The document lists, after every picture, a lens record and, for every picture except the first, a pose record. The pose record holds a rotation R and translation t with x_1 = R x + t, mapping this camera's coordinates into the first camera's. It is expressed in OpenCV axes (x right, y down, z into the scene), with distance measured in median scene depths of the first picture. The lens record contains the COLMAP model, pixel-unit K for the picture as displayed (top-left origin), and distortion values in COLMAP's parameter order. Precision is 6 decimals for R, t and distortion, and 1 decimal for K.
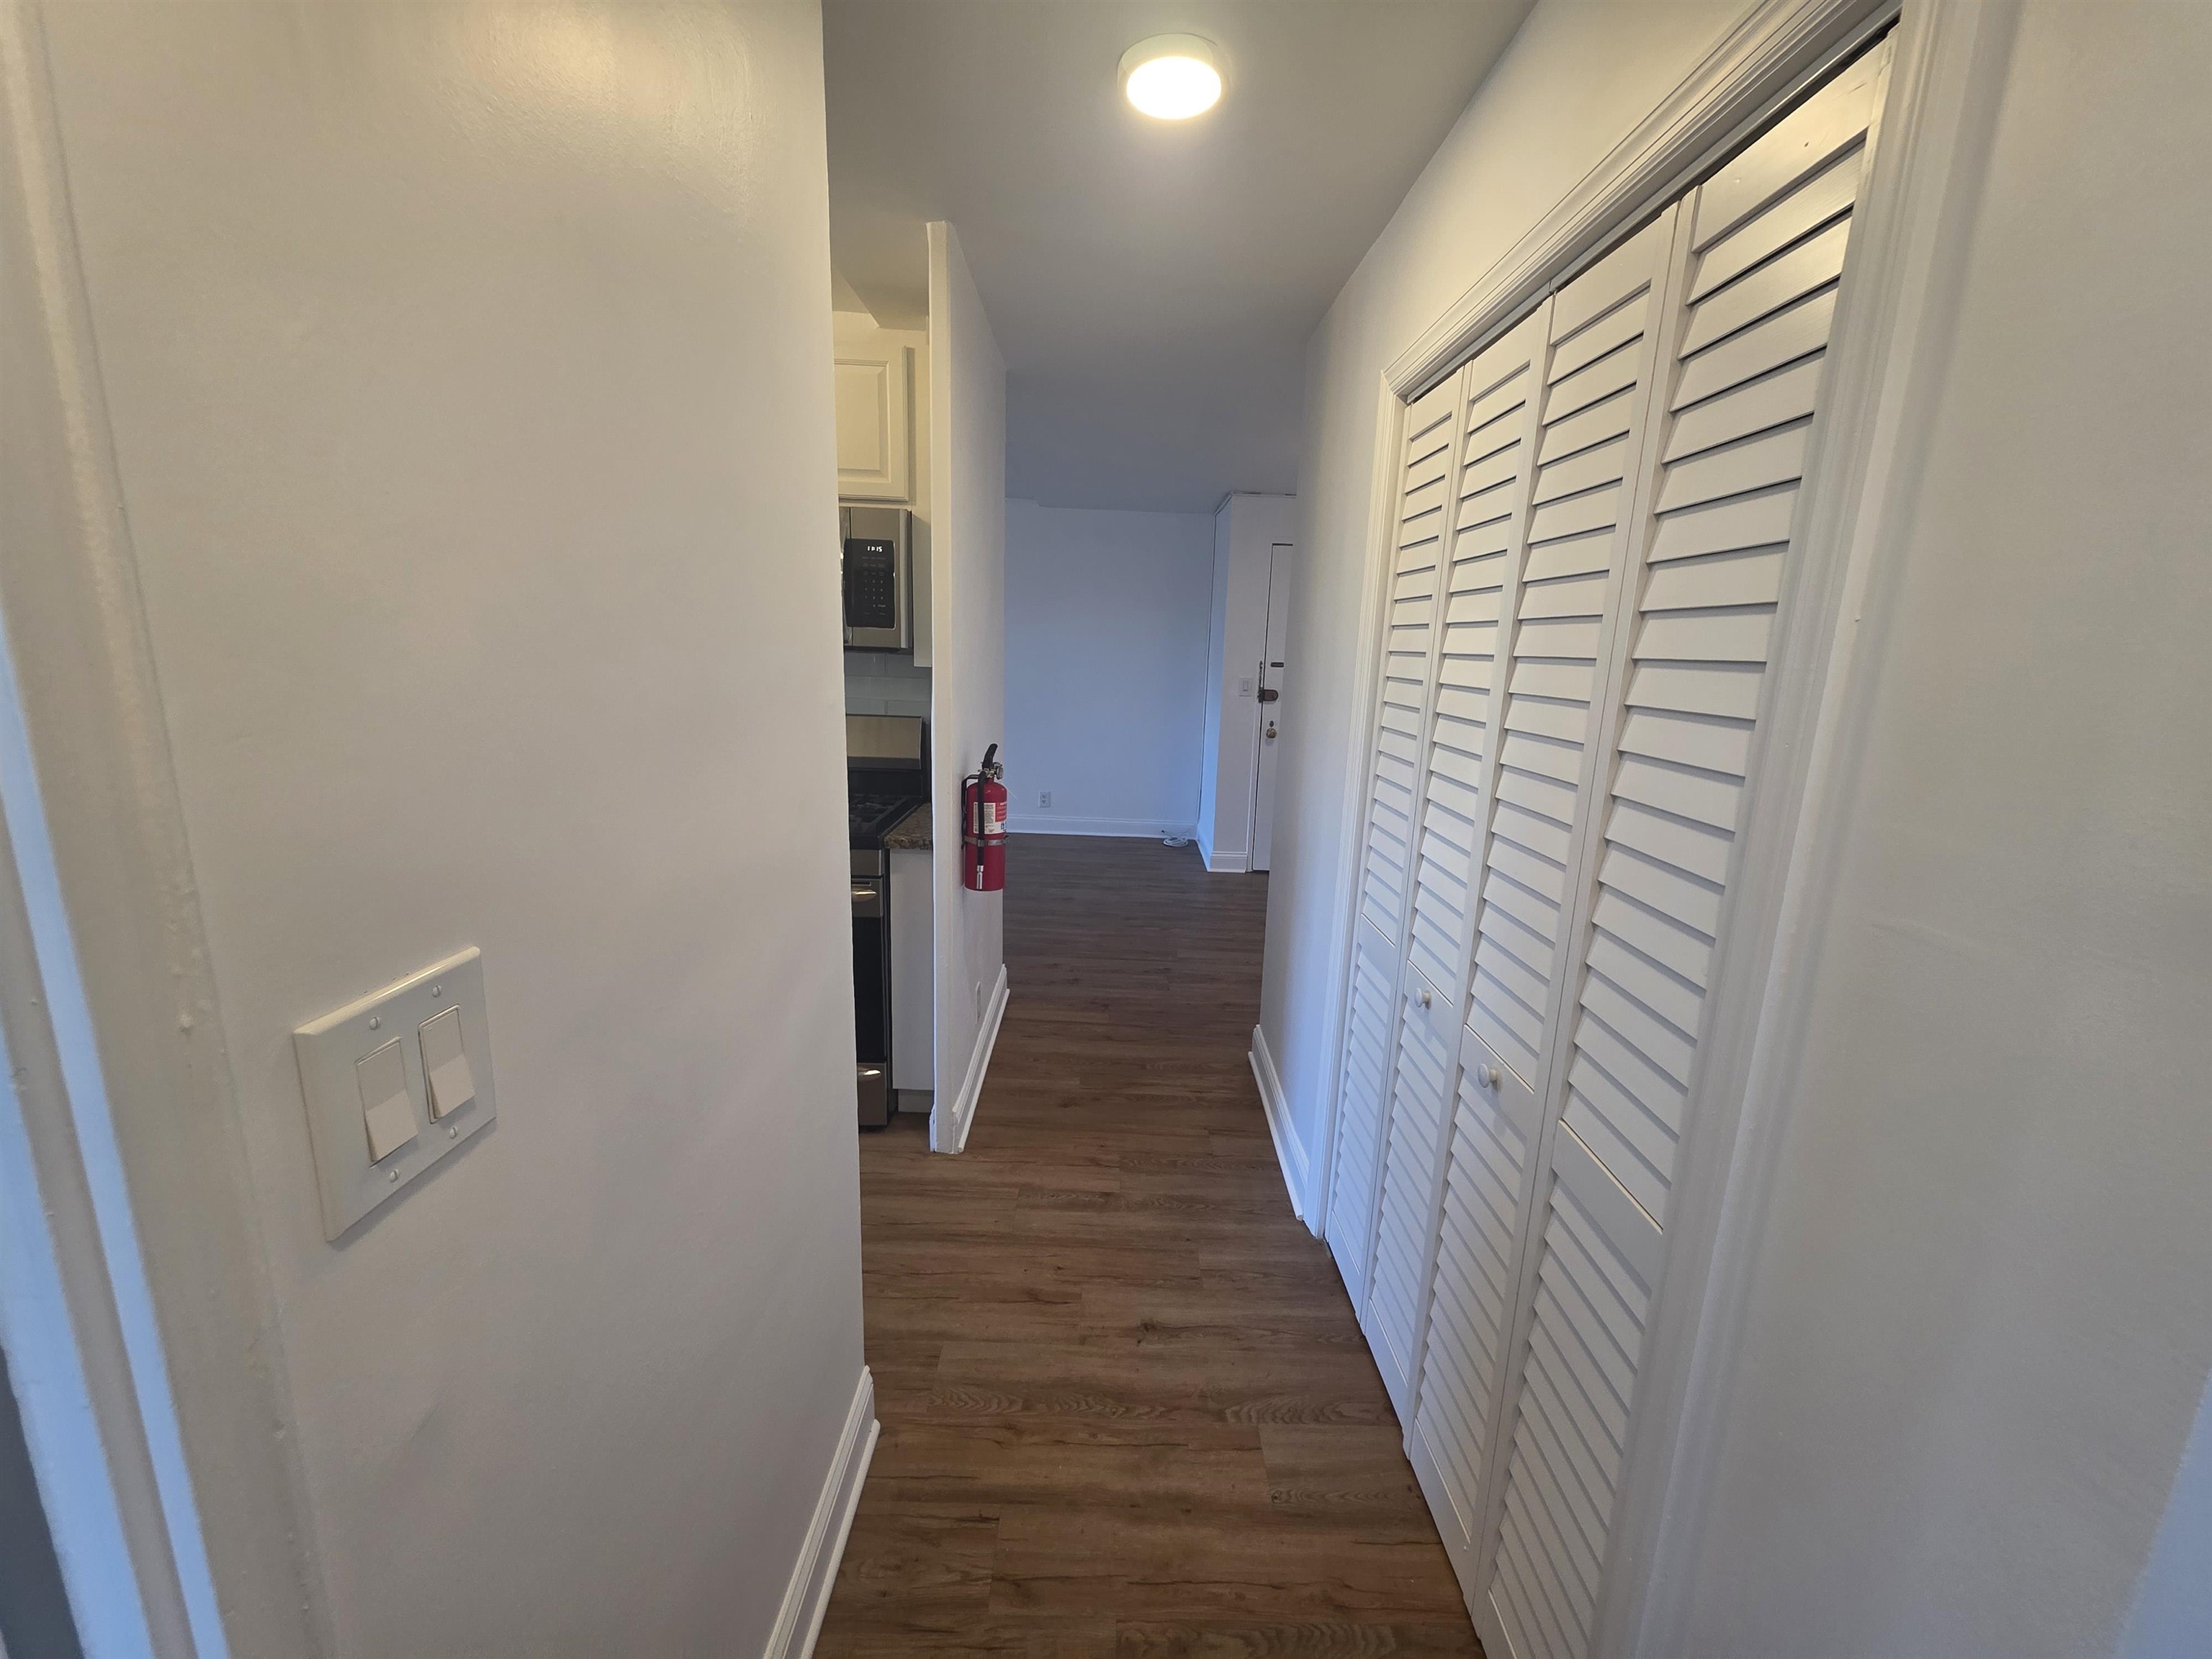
lens RADIAL K [[880.3, 0, 1119.9], [0, 880.3, 829.6], [0, 0, 1]] dist [0.003460, 0.000050]
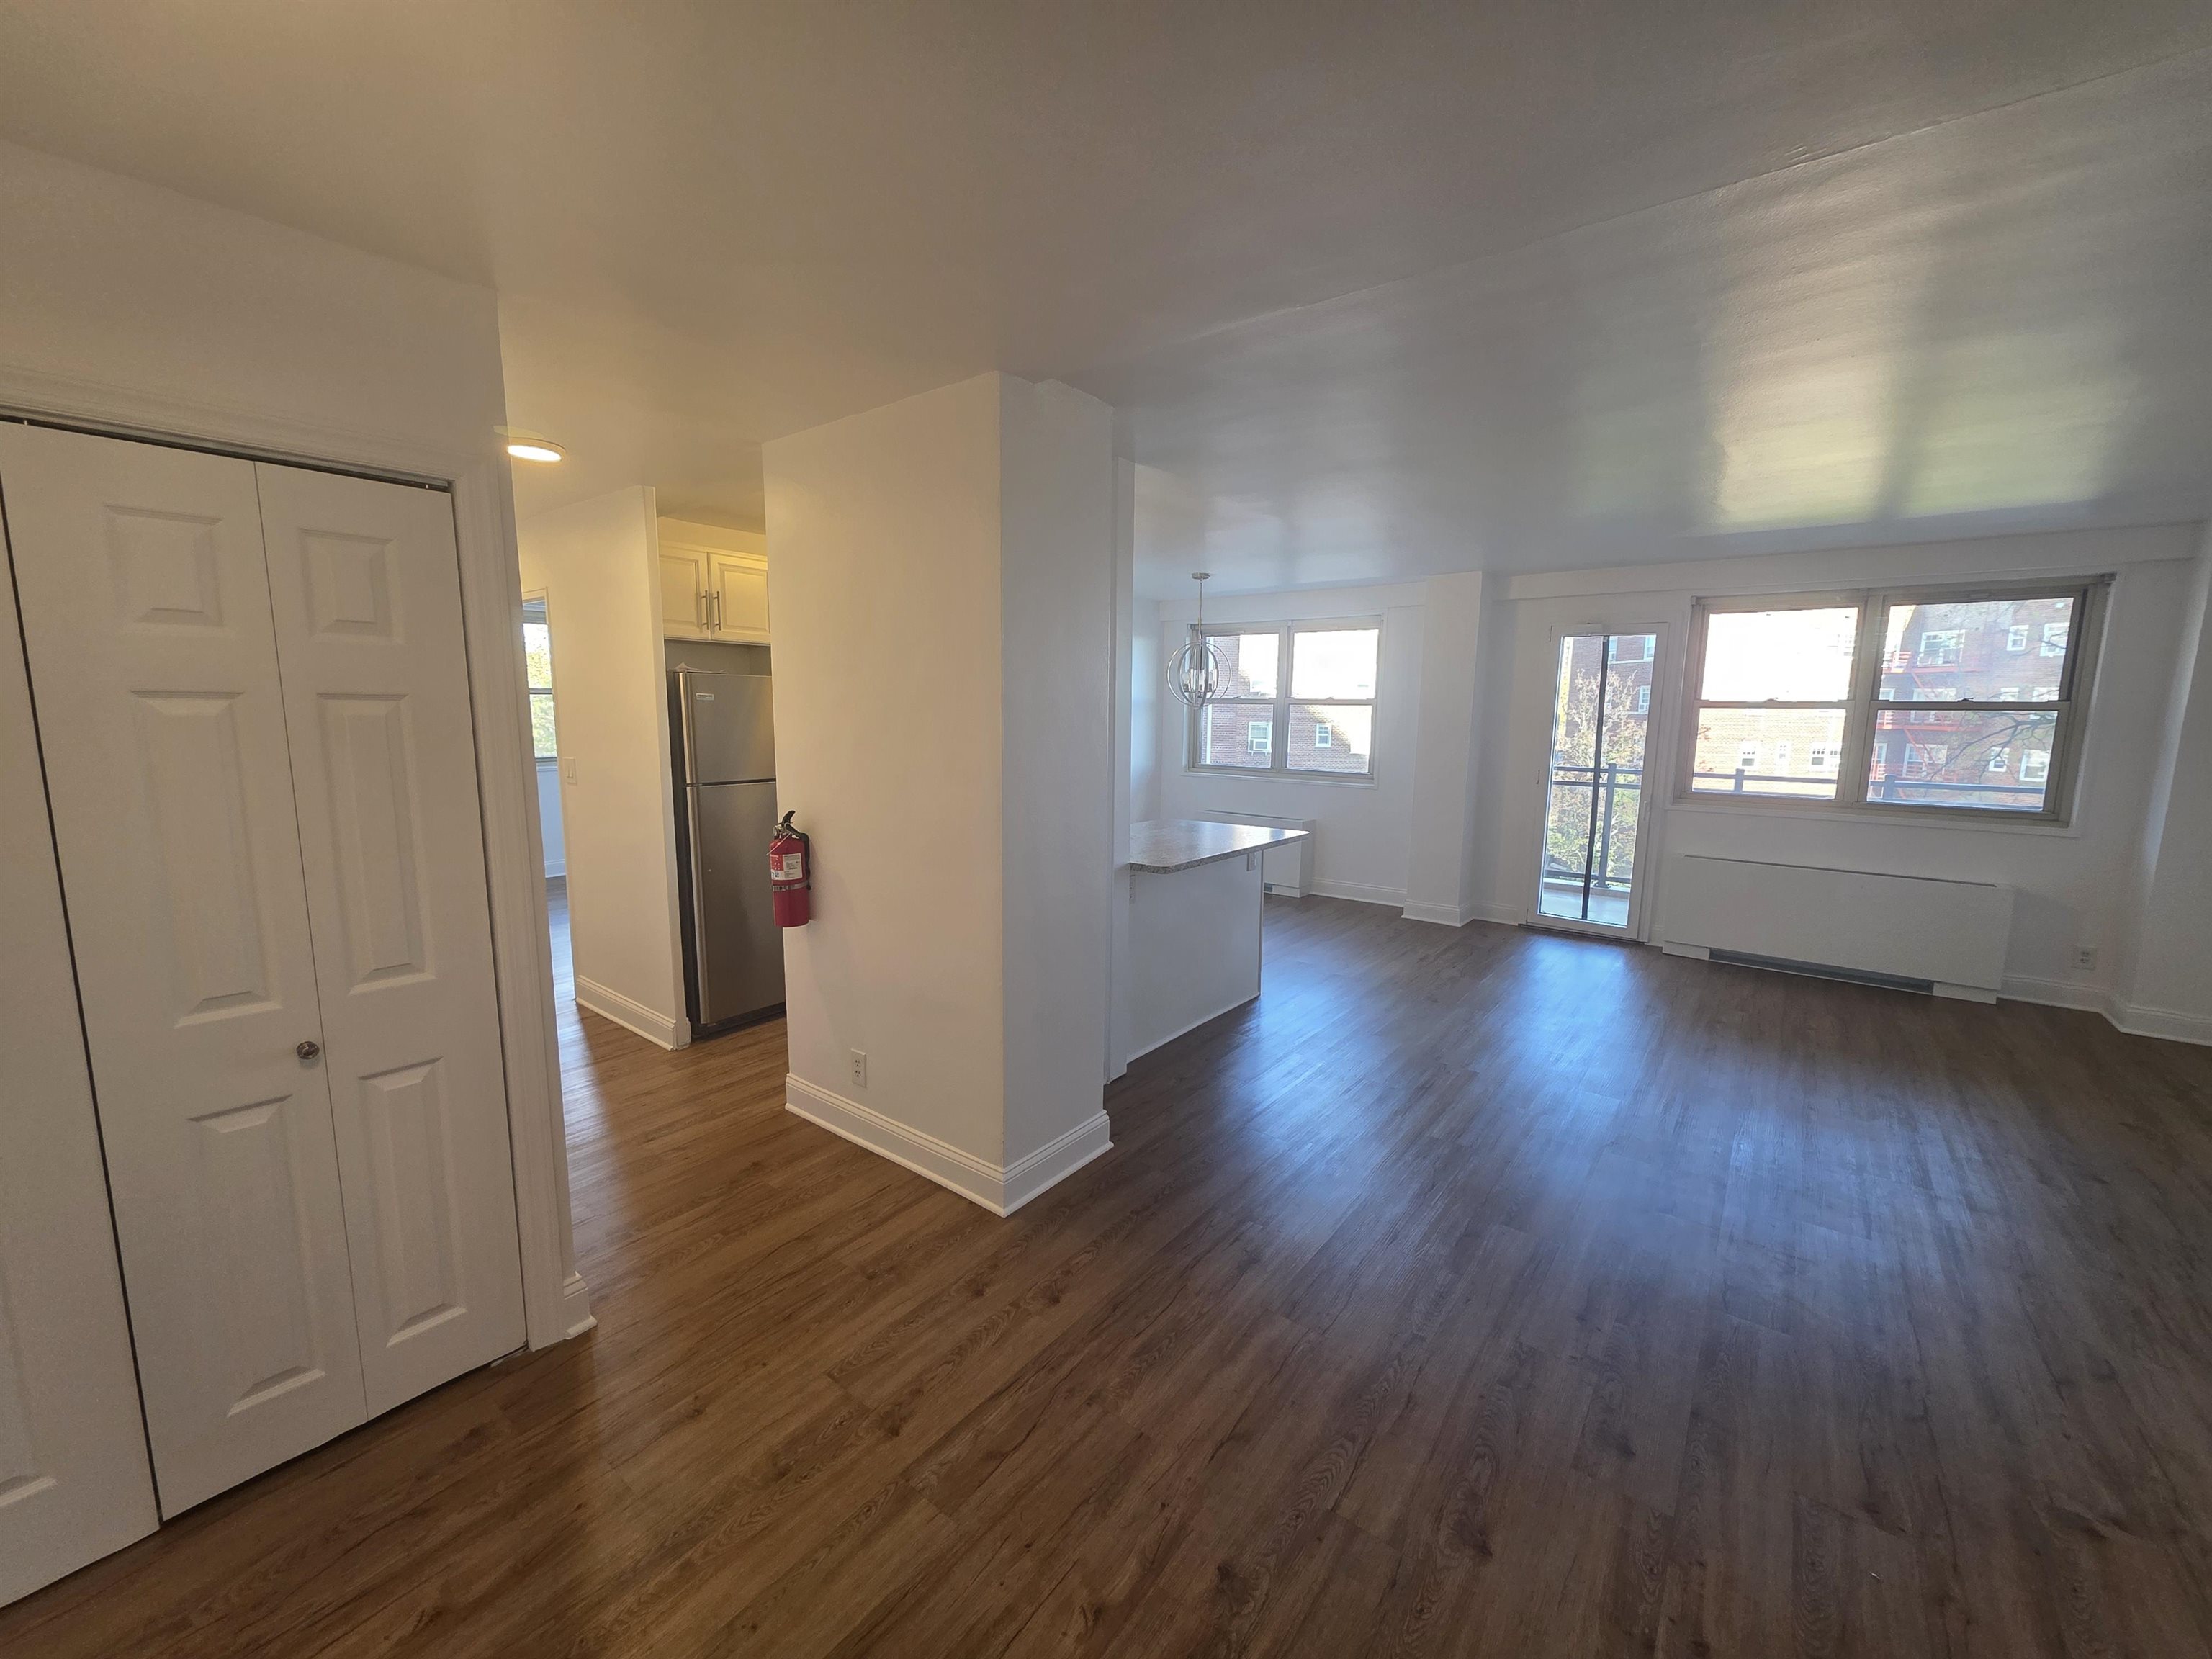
lens RADIAL K [[880.3, 0, 1123.1], [0, 880.3, 831.2], [0, 0, 1]] dist [0.003460, 0.000050]
pose [[-0.617090, 0.071380, -0.783649, 0.692167], [-0.192953, 0.951747, 0.238634, -0.593555], [0.762869, 0.298466, -0.573540, 2.739054]]
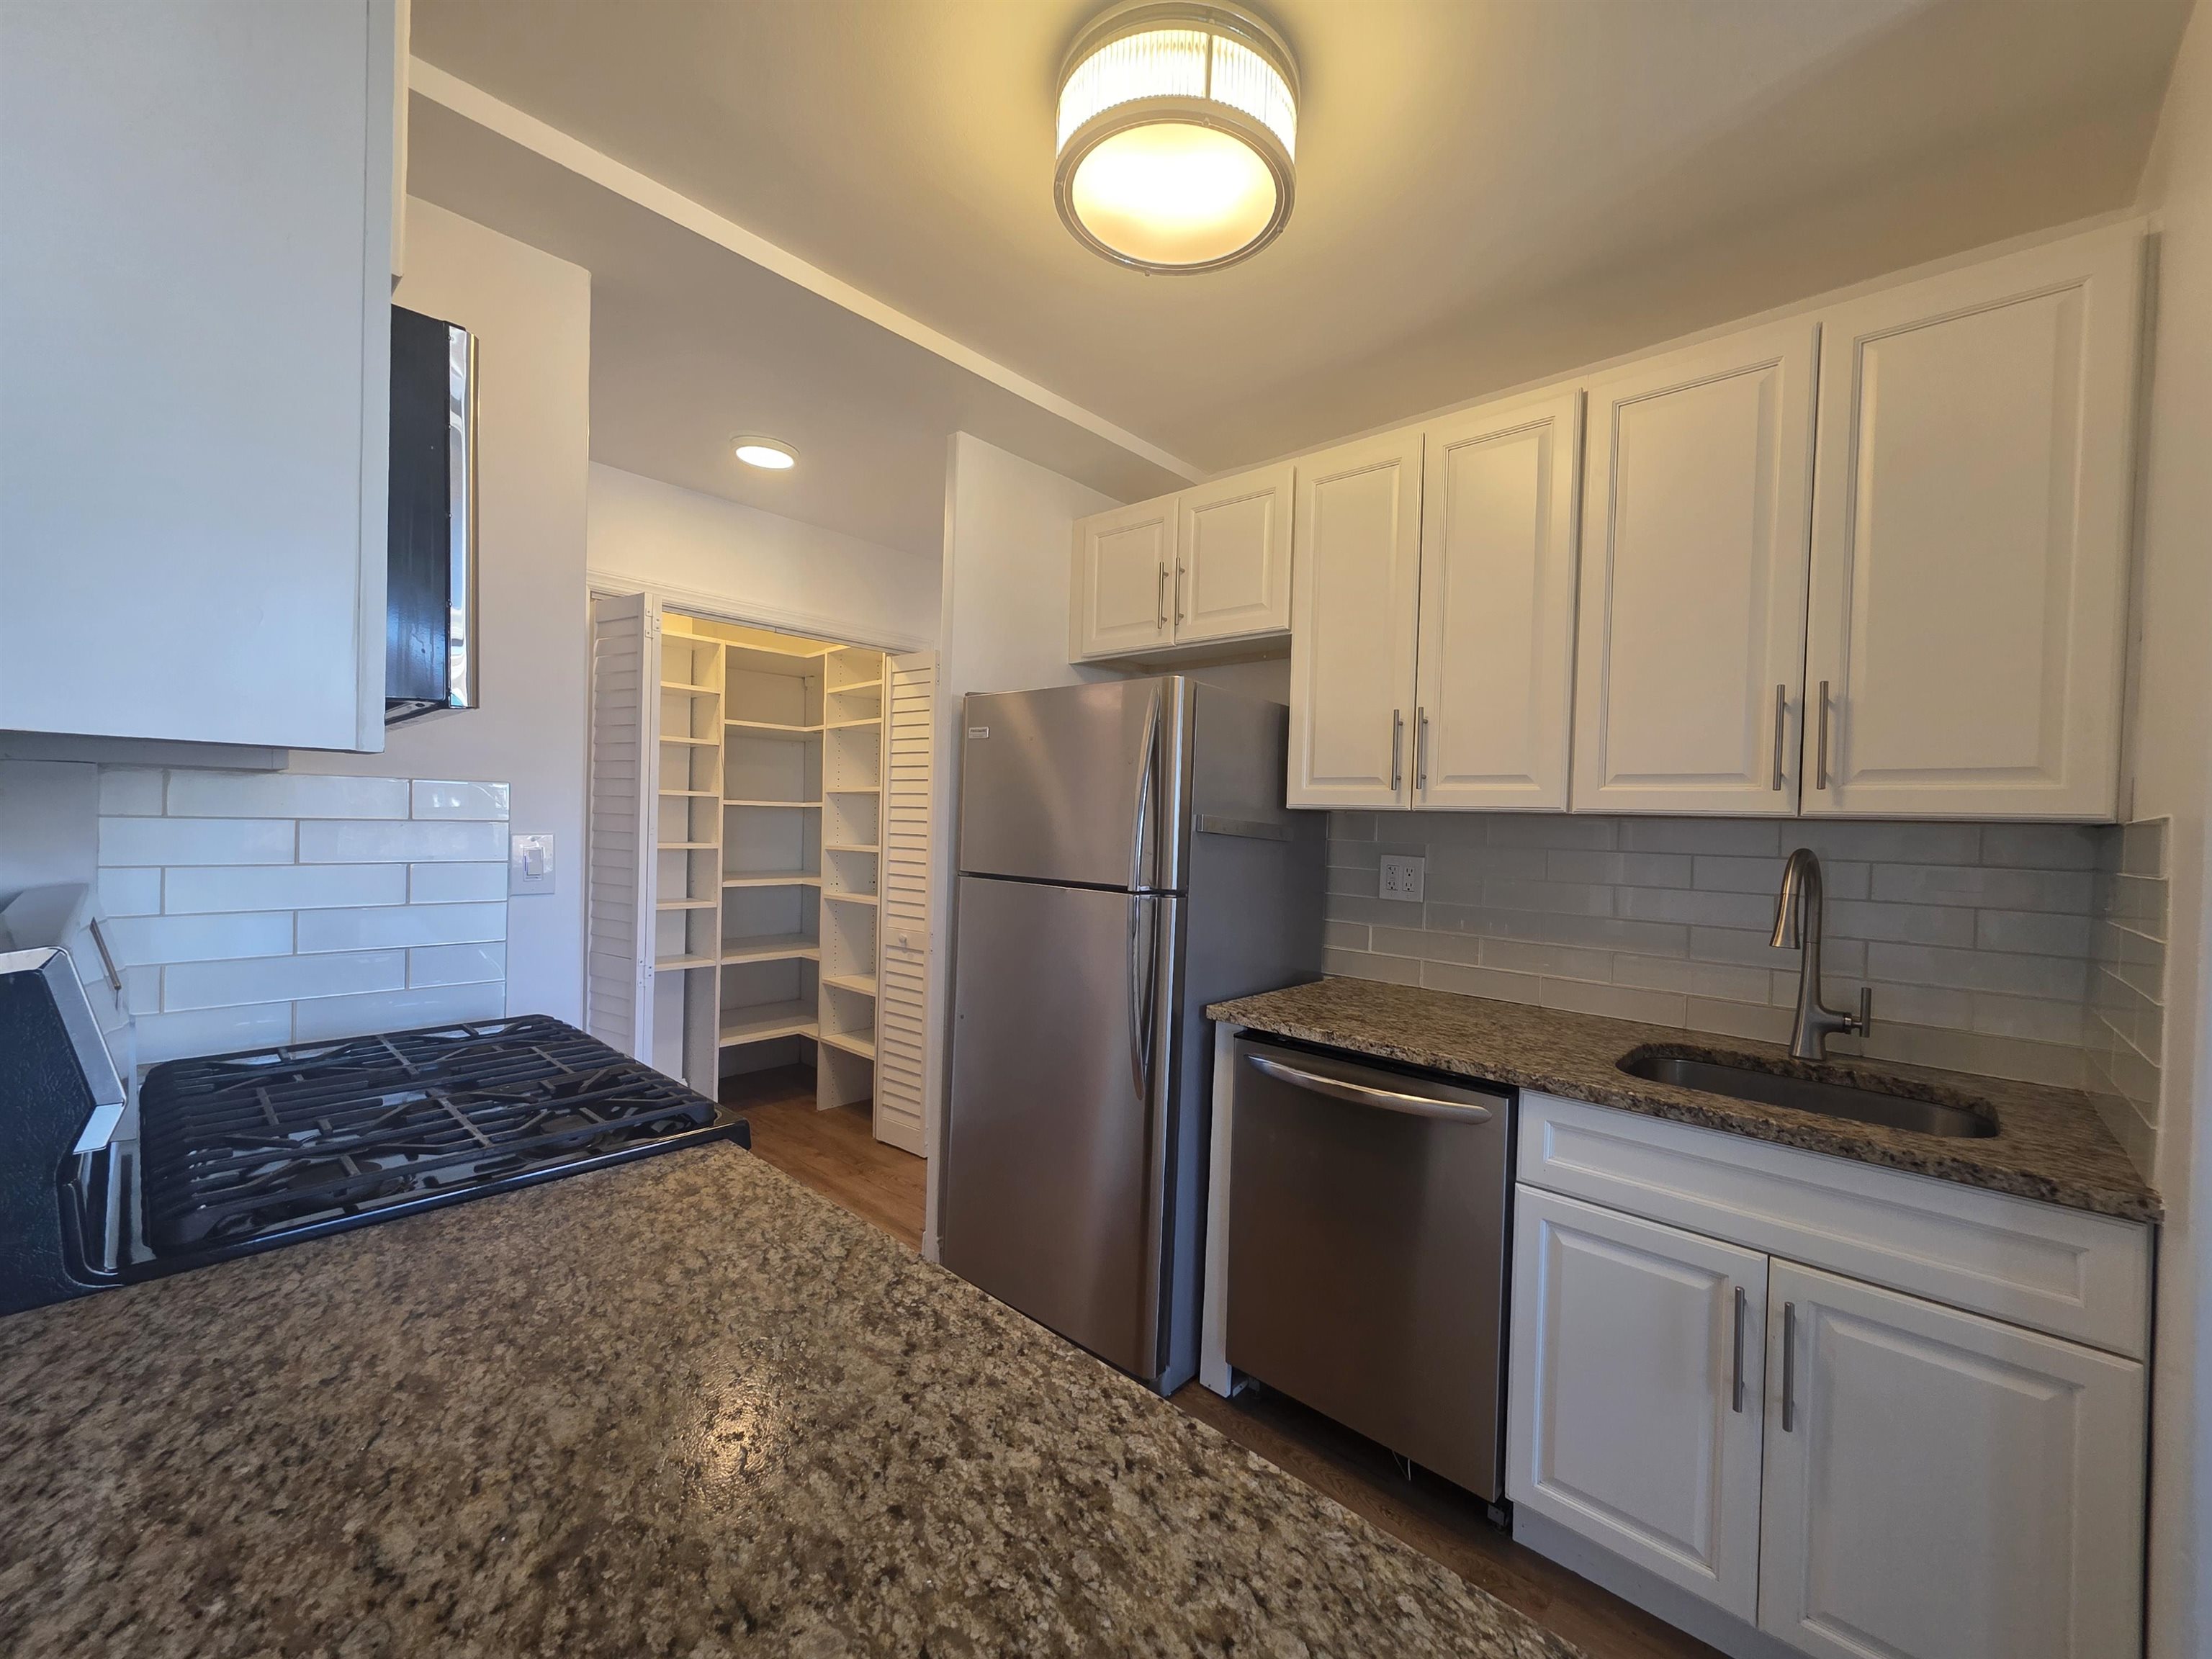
lens RADIAL K [[880.3, 0, 1123.7], [0, 880.3, 832.2], [0, 0, 1]] dist [0.003460, 0.000050]
pose [[-0.732757, -0.064401, 0.677436, -1.350471], [0.087872, 0.978222, 0.188043, -0.292837], [-0.674793, 0.197317, -0.711140, 1.508857]]
